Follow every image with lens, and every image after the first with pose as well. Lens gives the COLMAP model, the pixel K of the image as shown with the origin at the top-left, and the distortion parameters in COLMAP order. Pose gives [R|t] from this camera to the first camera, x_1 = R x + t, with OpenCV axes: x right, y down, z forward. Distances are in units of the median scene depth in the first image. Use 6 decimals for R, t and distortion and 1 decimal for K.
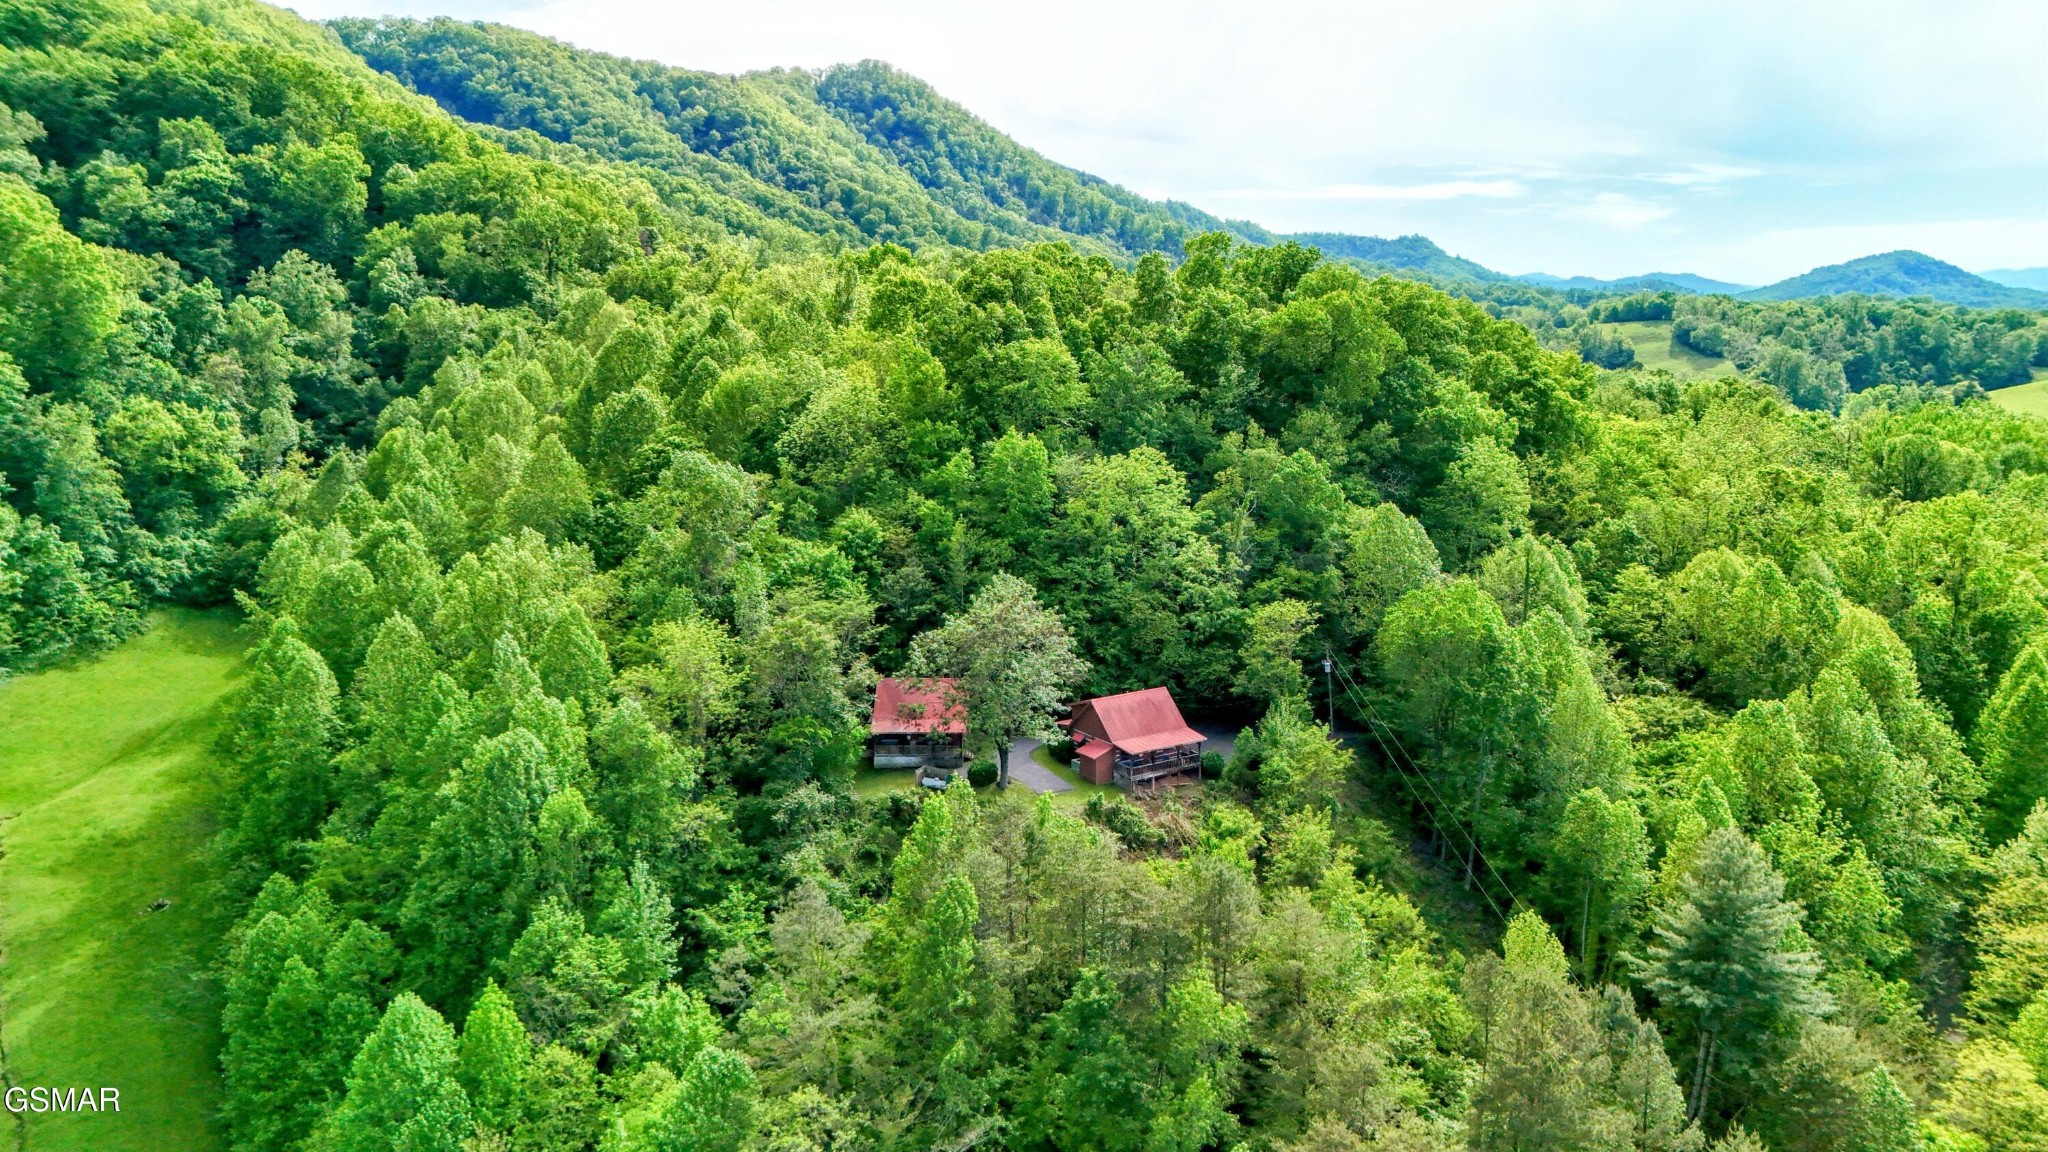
lens RADIAL K [[1460.4, 0, 1024.0], [0, 1460.4, 576.0], [0, 0, 1]] dist [0.099414, -0.122976]
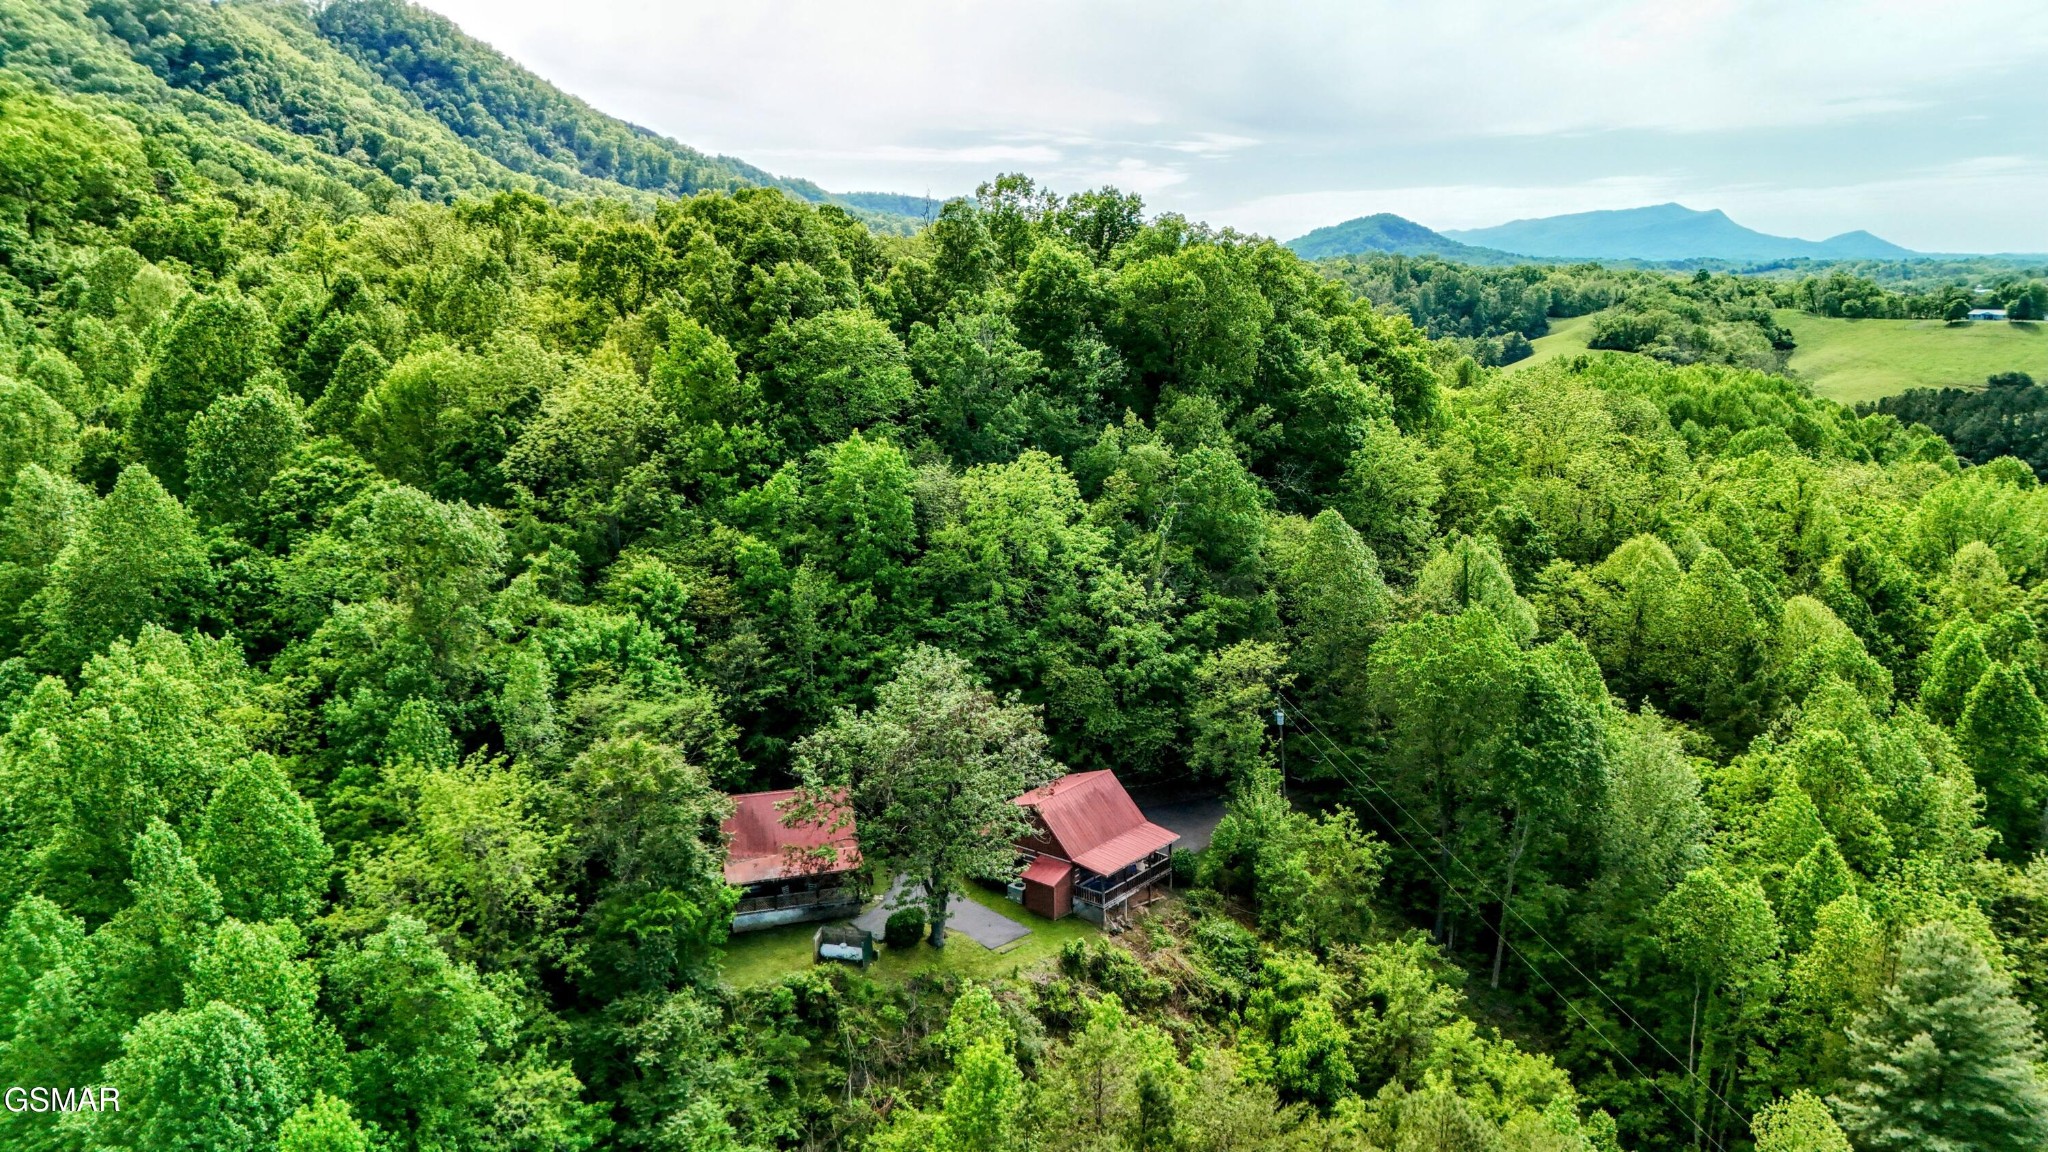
lens RADIAL K [[1481.7, 0, 1024.0], [0, 1481.7, 576.0], [0, 0, 1]] dist [0.048886, -0.025476]
pose [[0.958004, -0.066433, 0.278952, -0.119117], [0.059731, 0.997686, 0.032464, -0.040419], [-0.280463, -0.014439, 0.959756, 0.215048]]
